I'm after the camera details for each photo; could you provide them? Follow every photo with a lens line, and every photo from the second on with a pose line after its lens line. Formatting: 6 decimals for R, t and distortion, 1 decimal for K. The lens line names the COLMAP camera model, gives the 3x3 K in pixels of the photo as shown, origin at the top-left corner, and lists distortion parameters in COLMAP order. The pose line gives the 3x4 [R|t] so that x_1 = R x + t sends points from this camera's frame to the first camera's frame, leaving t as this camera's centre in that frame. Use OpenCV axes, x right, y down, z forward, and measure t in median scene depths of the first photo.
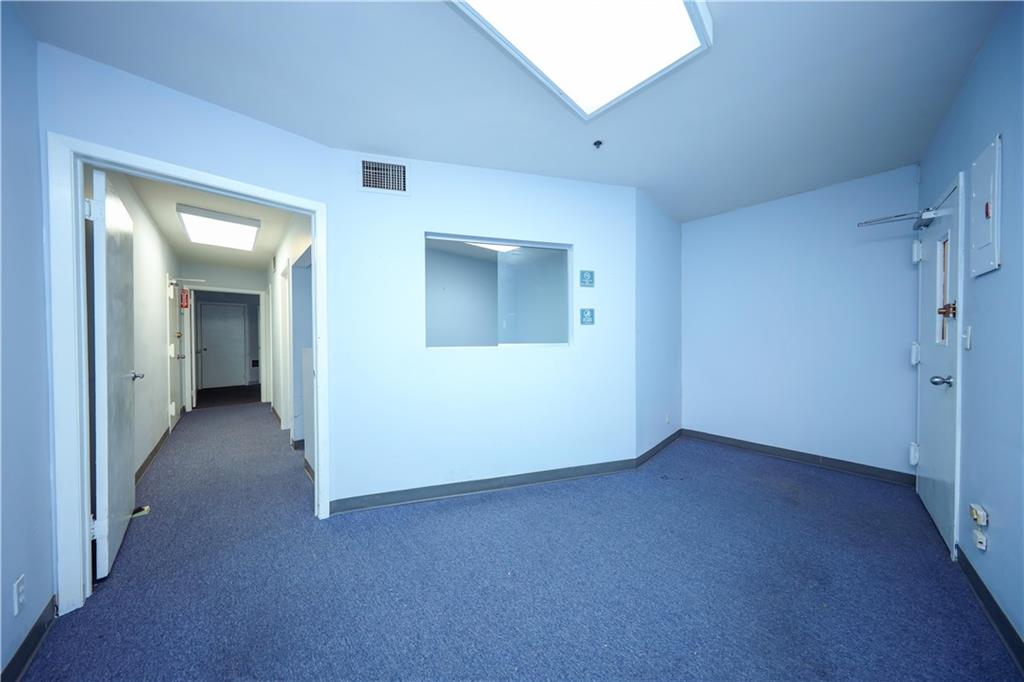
lens RADIAL K [[296.5, 0, 518.2], [0, 296.5, 339.0], [0, 0, 1]] dist [0.000687, -0.000028]
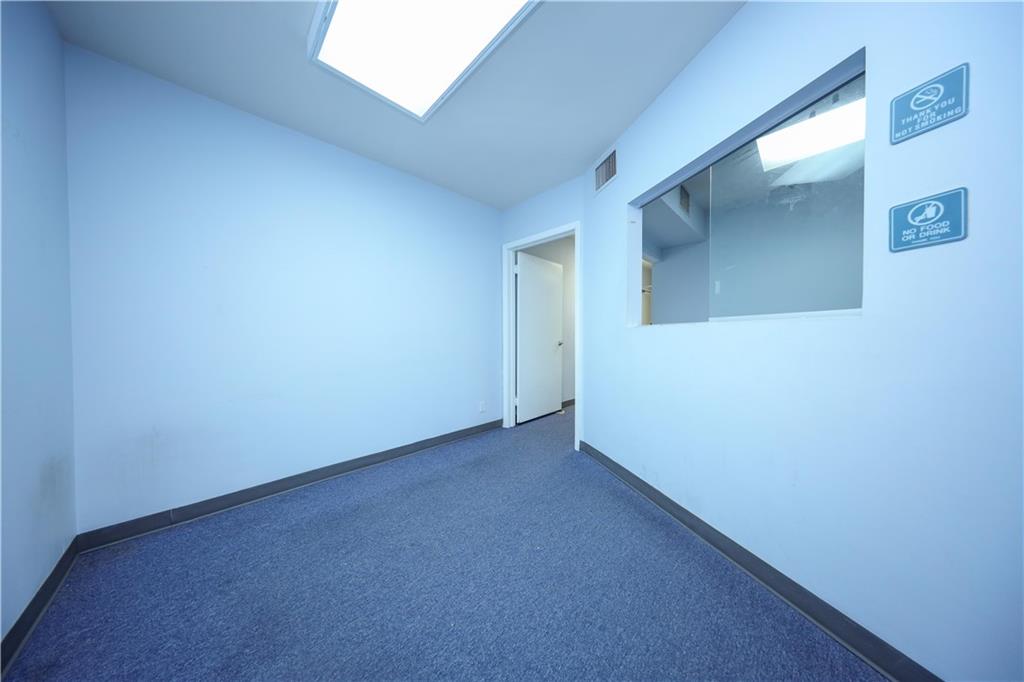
lens RADIAL K [[296.5, 0, 514.9], [0, 296.5, 338.7], [0, 0, 1]] dist [0.000687, -0.000028]
pose [[0.023194, 0.018153, -0.999566, 0.642356], [0.001178, 0.999834, 0.018185, 0.054866], [0.999730, -0.001599, 0.023169, 0.616798]]
